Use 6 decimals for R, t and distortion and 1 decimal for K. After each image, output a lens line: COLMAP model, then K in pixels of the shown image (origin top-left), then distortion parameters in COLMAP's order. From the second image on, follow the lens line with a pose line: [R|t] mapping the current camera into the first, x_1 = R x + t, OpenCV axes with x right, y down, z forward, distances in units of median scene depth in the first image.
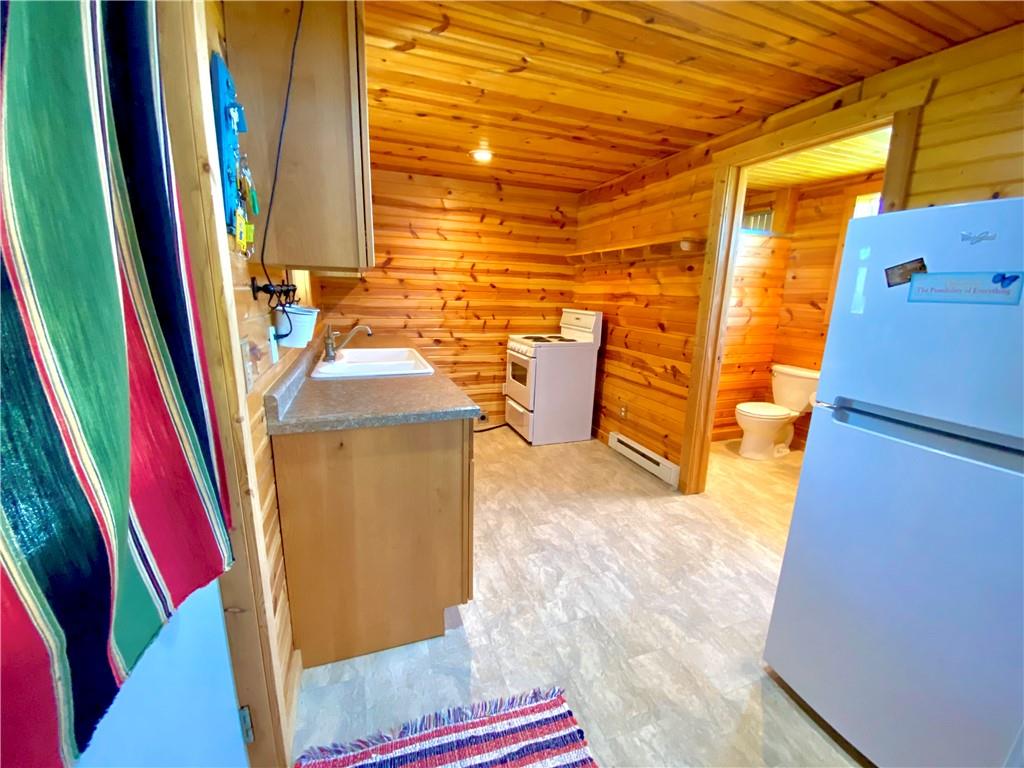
lens RADIAL K [[412.9, 0, 512.0], [0, 412.9, 384.0], [0, 0, 1]] dist [0.021917, -0.025514]
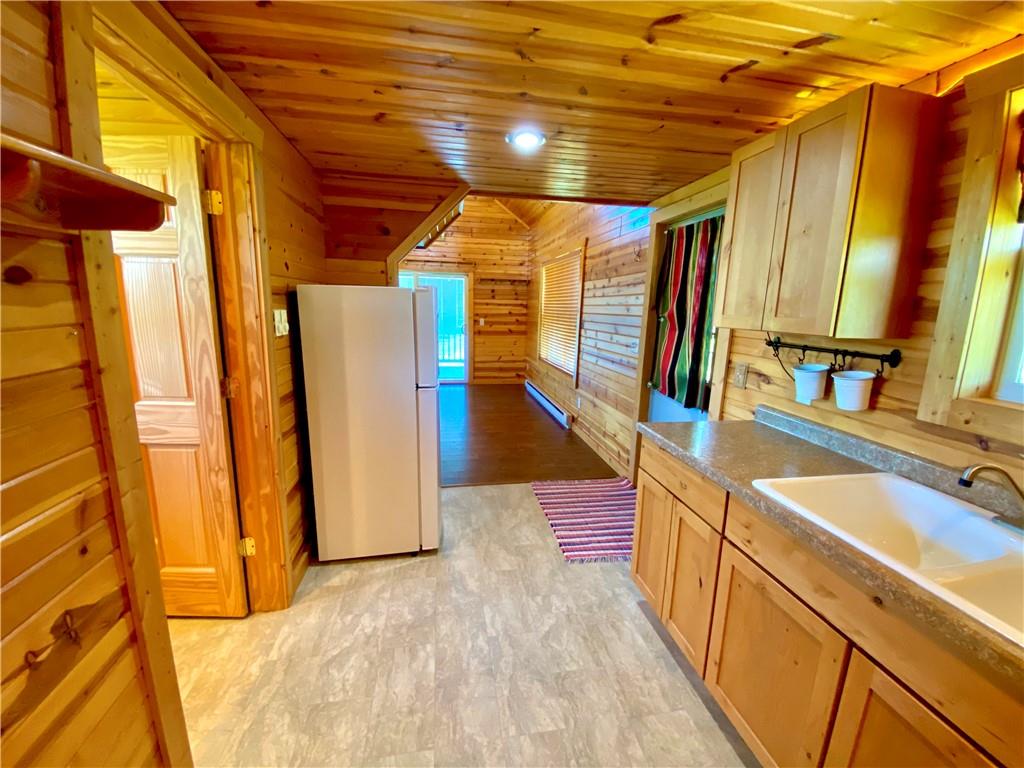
lens RADIAL K [[410.0, 0, 512.0], [0, 410.0, 384.0], [0, 0, 1]] dist [0.084973, -0.024605]
pose [[-0.981478, -0.083213, 0.172559, 0.073902], [-0.006916, 0.915541, 0.402164, -0.445570], [-0.191450, 0.393522, -0.899159, 1.648118]]
